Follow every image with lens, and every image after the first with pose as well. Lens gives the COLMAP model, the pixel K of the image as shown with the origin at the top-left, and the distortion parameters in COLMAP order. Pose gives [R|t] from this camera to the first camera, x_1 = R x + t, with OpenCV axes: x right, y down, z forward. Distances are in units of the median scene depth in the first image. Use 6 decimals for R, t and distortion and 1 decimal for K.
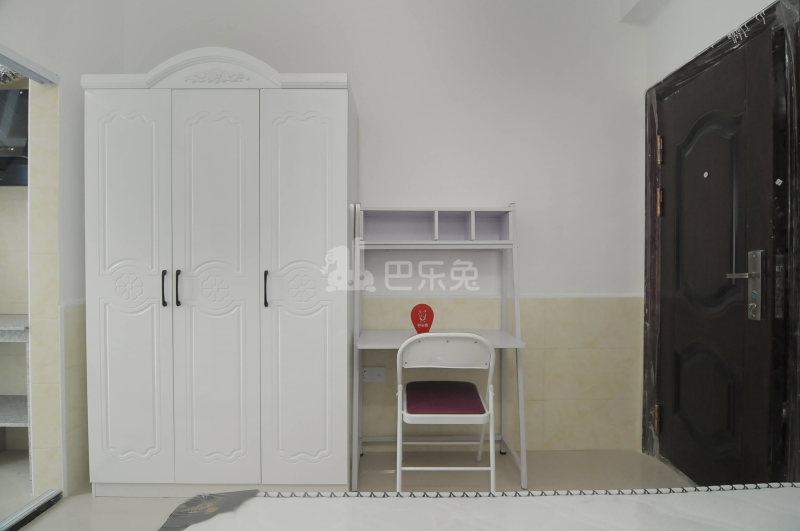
lens RADIAL K [[430.1, 0, 397.4], [0, 430.1, 262.6], [0, 0, 1]] dist [0.002853, -0.036223]
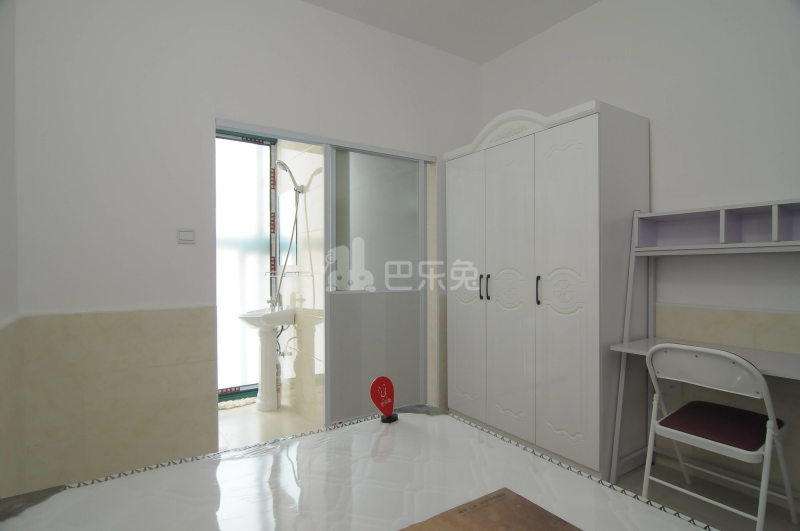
lens RADIAL K [[416.4, 0, 400.0], [0, 416.4, 265.5], [0, 0, 1]] dist [-0.018089, -0.013640]
pose [[0.534333, -0.009029, -0.845226, 0.503829], [-0.001165, 0.999934, -0.011418, 0.002740], [0.845273, 0.007086, 0.534287, 0.007011]]
